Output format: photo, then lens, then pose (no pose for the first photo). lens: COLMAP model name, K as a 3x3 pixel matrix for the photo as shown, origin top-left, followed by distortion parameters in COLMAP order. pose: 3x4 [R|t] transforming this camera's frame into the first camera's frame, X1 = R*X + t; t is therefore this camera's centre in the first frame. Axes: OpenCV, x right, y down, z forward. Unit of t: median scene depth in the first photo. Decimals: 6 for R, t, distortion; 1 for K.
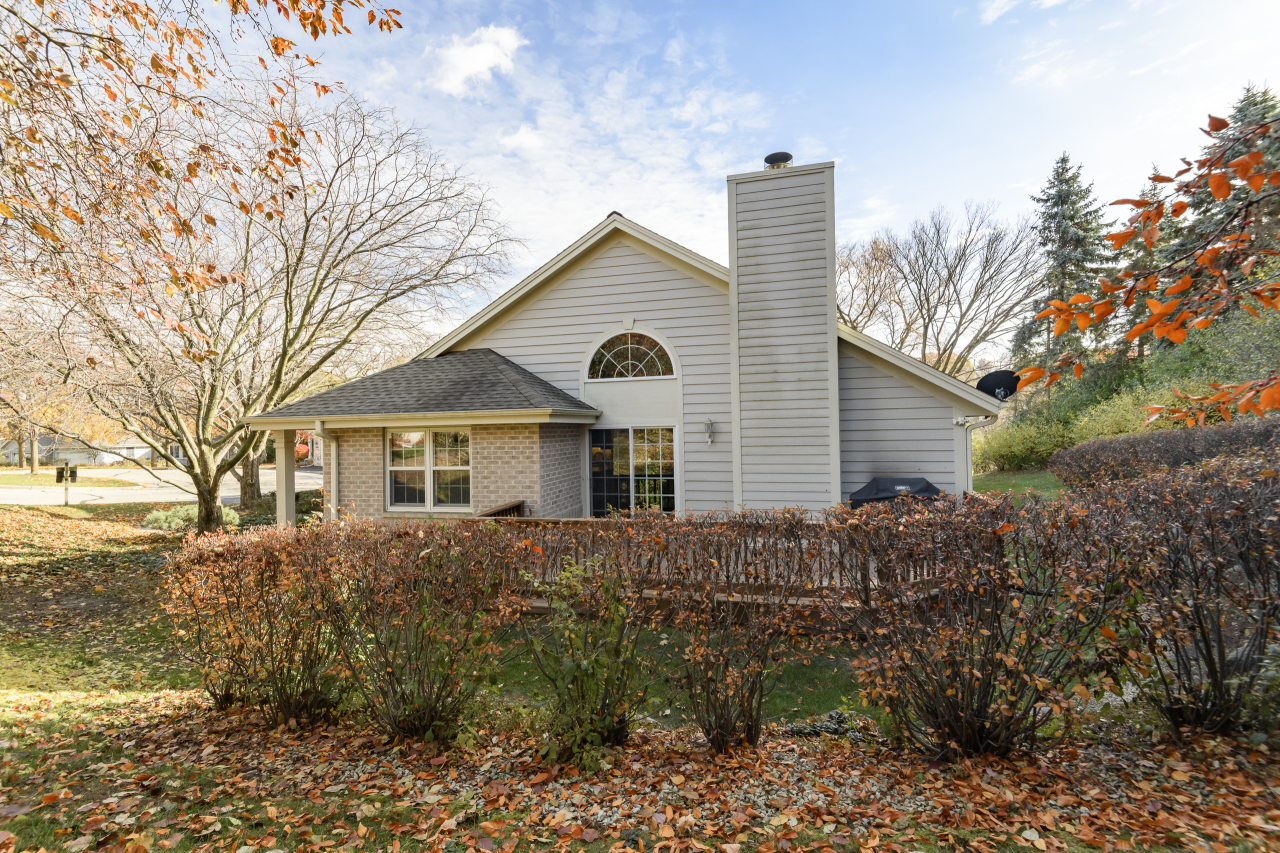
lens RADIAL K [[583.2, 0, 638.7], [0, 583.2, 430.7], [0, 0, 1]] dist [0.001422, -0.000237]
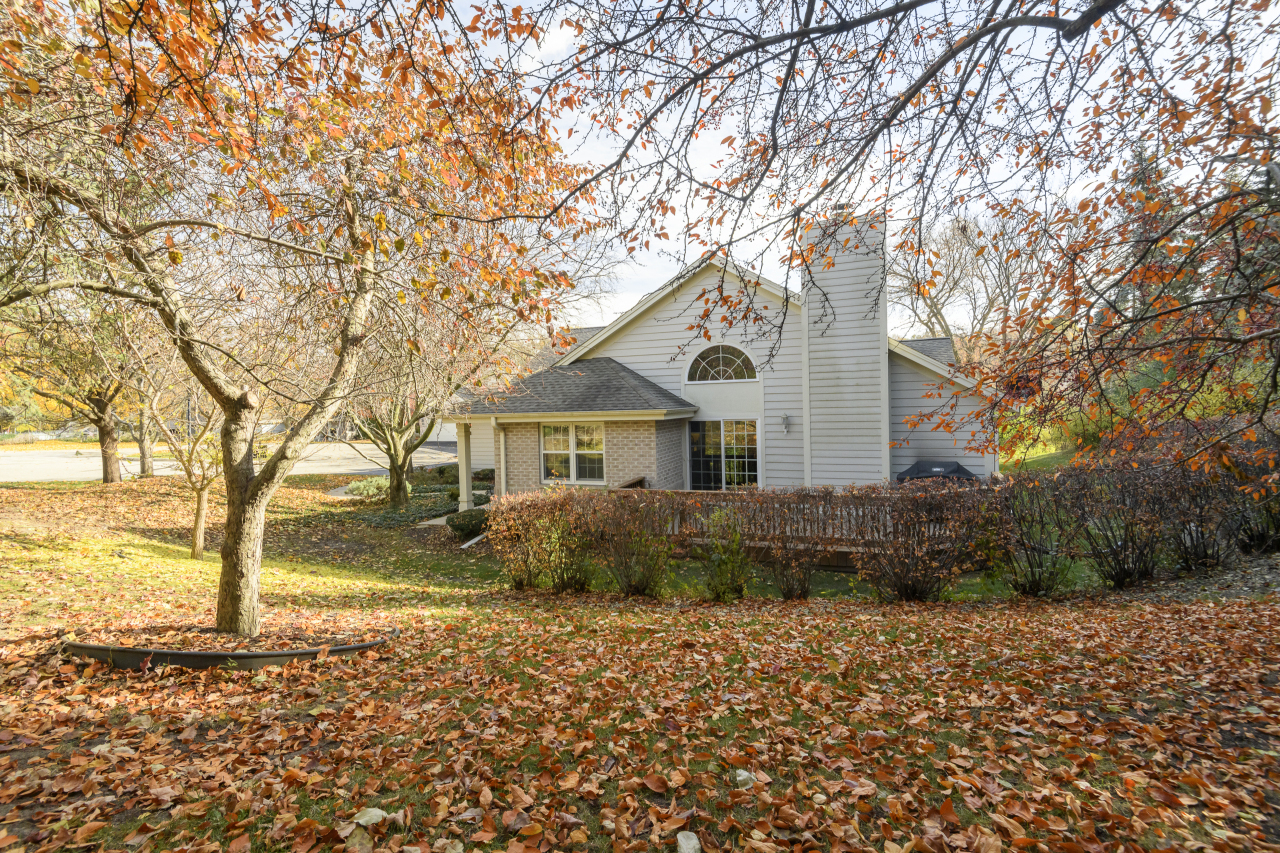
lens RADIAL K [[583.2, 0, 639.9], [0, 583.2, 420.2], [0, 0, 1]] dist [0.001422, -0.000237]
pose [[0.992037, -0.004290, -0.125872, -0.031779], [0.007952, 0.999559, 0.028607, -0.043048], [0.125694, -0.029380, 0.991634, -0.287256]]
